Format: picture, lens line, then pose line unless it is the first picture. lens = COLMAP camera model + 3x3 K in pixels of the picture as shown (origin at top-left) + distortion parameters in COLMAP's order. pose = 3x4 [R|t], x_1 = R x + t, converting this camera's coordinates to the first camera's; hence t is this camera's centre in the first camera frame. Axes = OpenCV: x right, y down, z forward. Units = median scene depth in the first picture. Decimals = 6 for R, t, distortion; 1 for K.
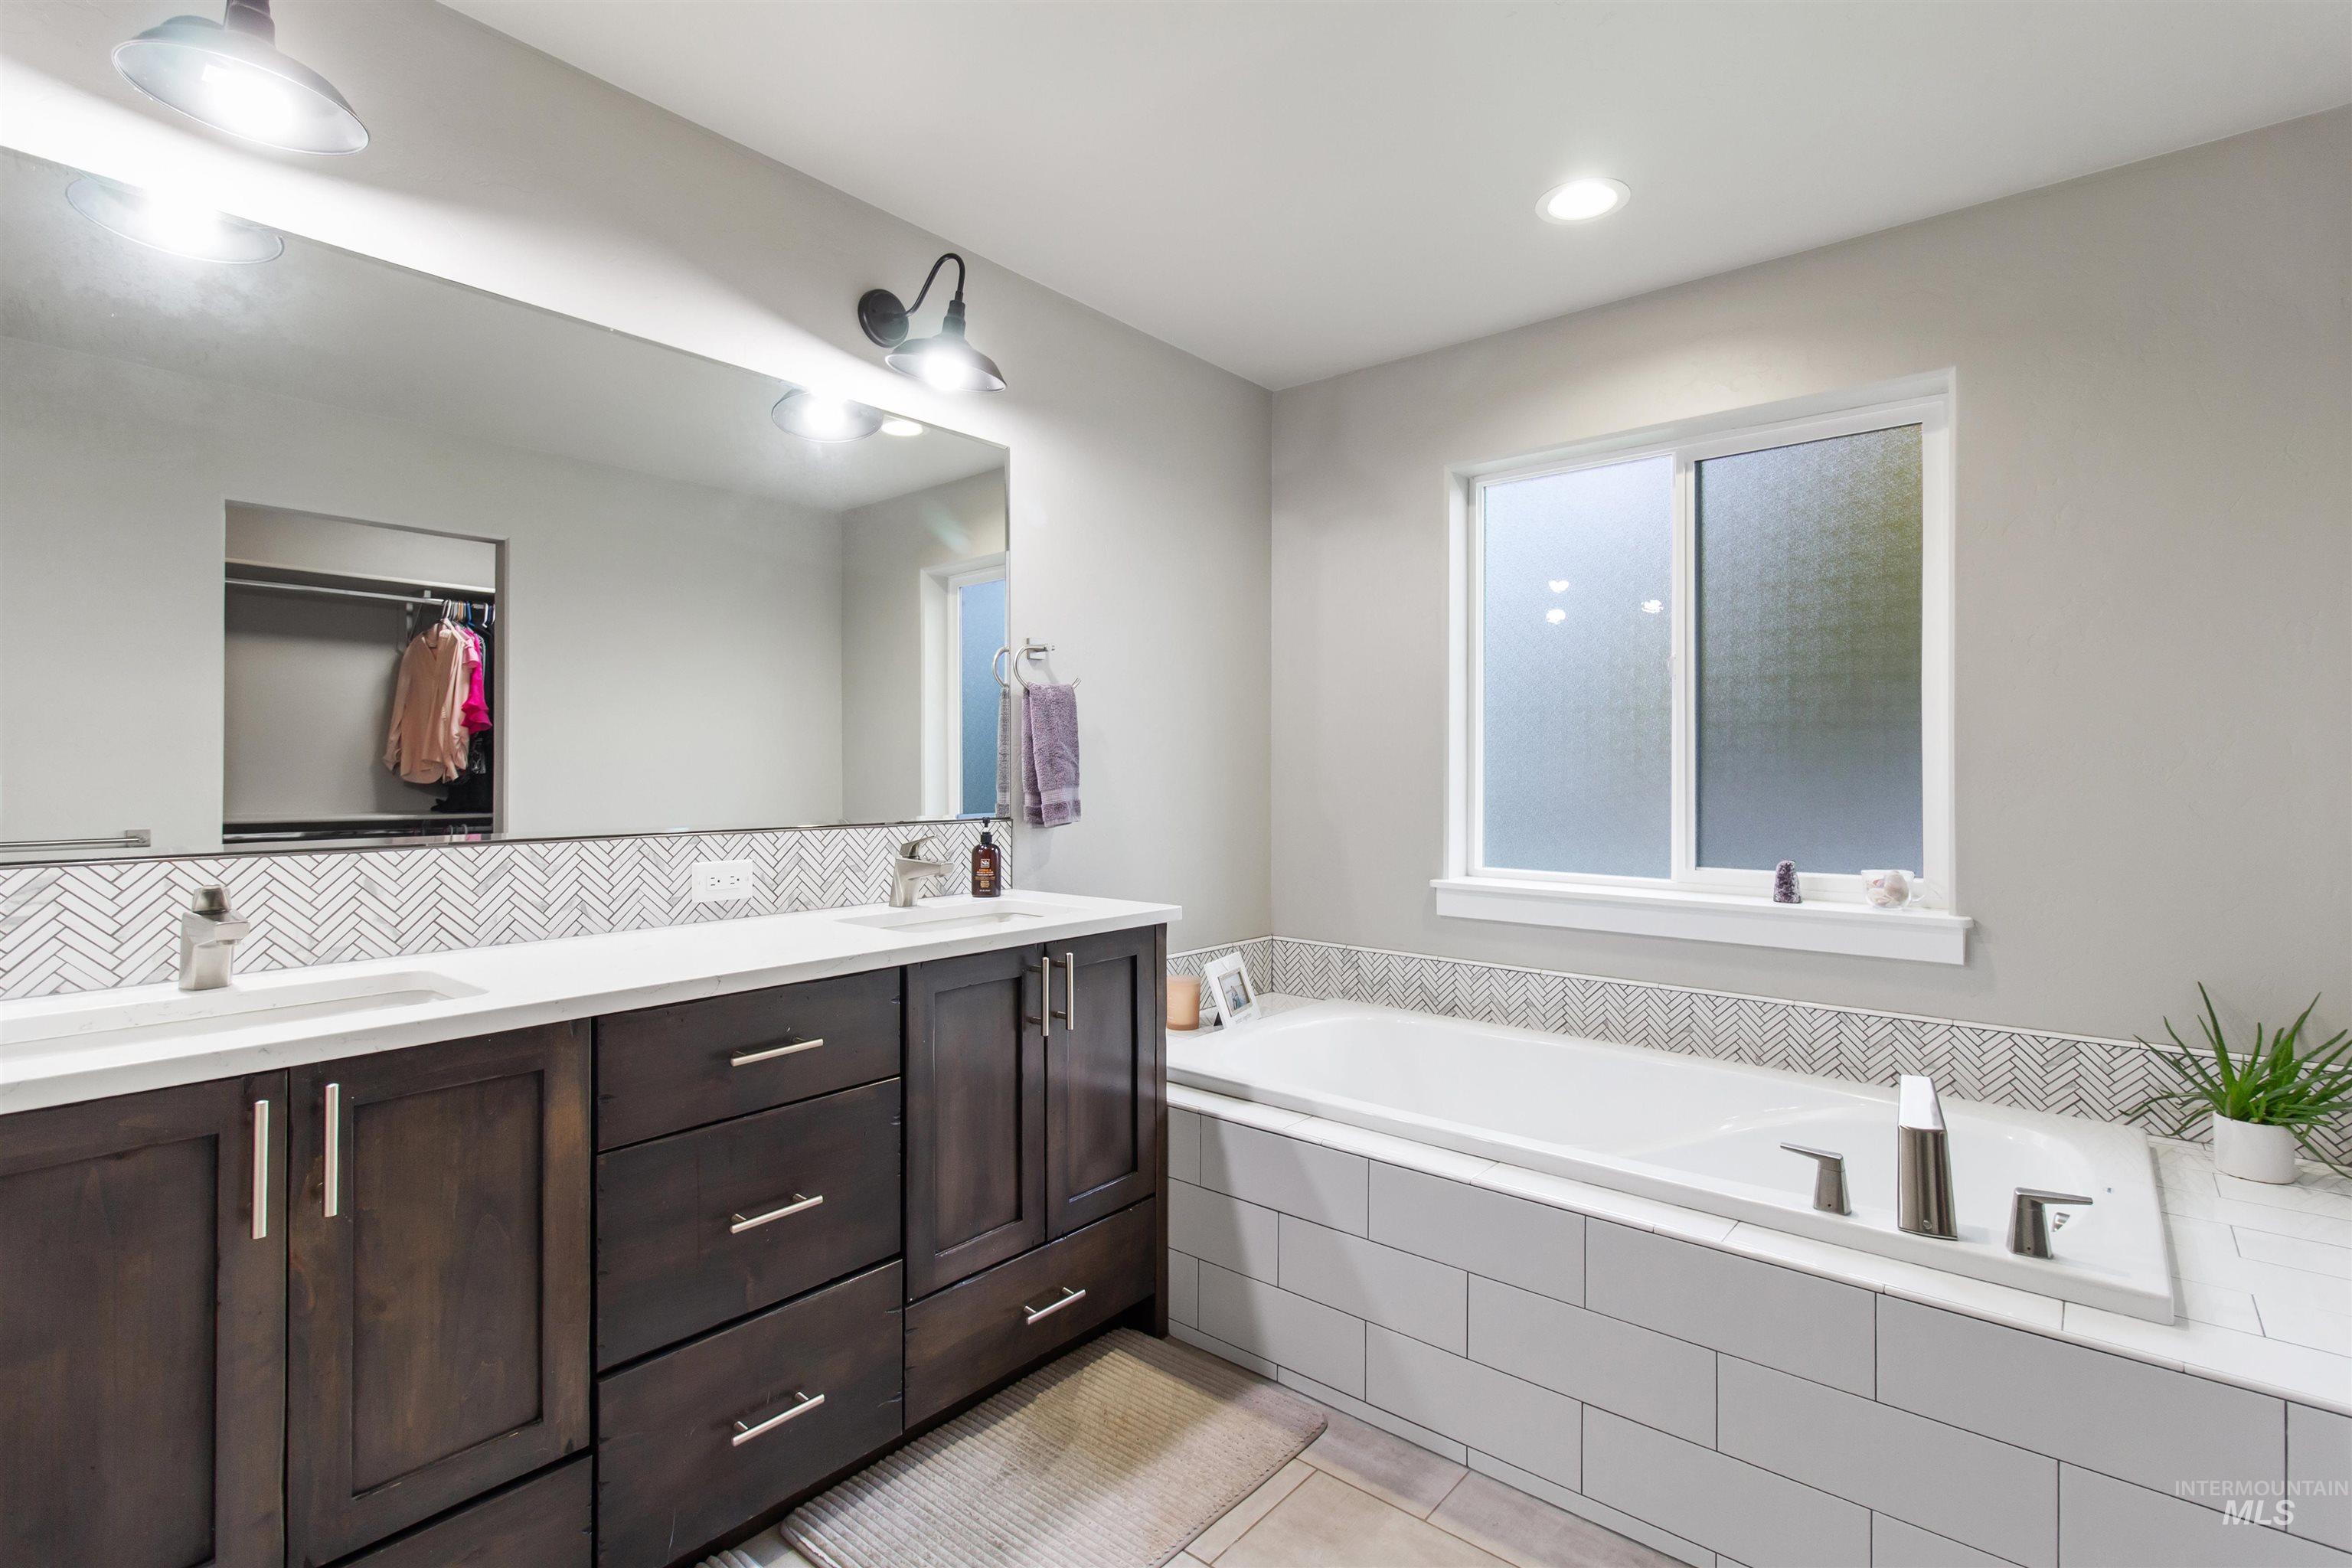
lens RADIAL K [[1090.5, 0, 1181.3], [0, 1090.5, 765.2], [0, 0, 1]] dist [0.003548, 0.000526]
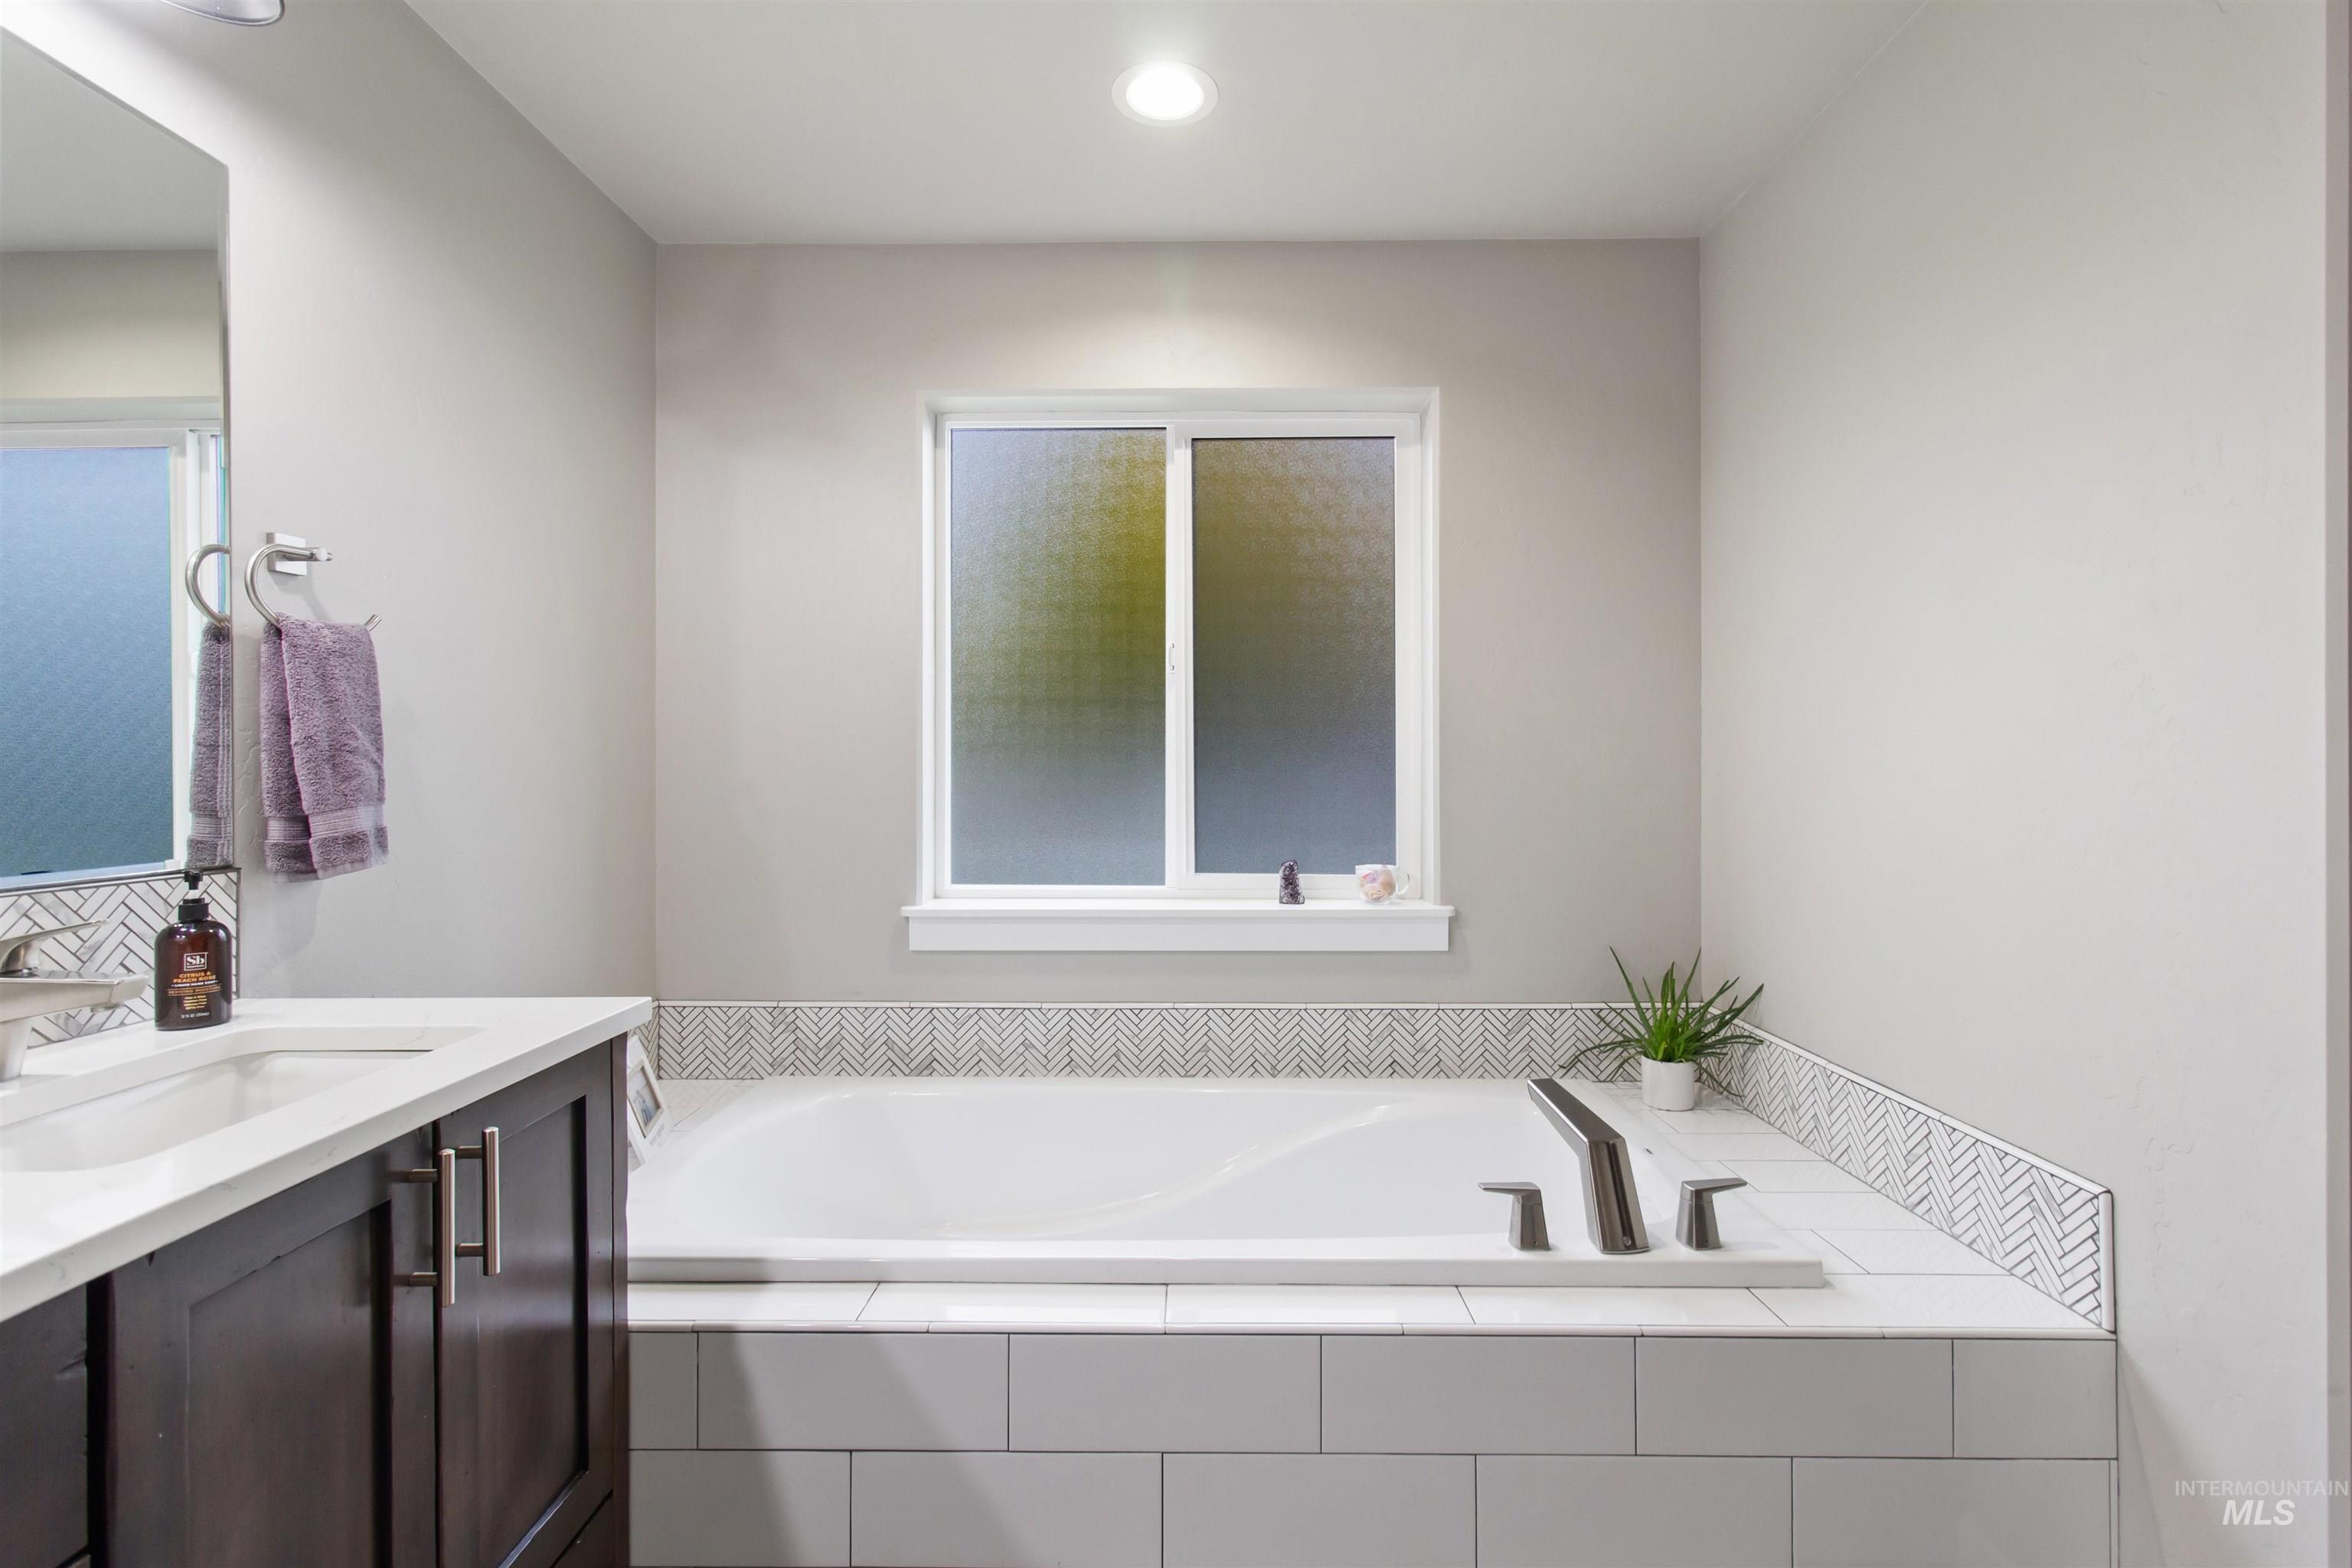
lens RADIAL K [[1090.5, 0, 1181.3], [0, 1090.5, 765.2], [0, 0, 1]] dist [0.003548, 0.000526]
pose [[0.775490, -0.003366, 0.631351, -0.143143], [0.000882, 0.999991, 0.004247, -0.002665], [-0.631360, -0.002737, 0.775485, 0.313702]]
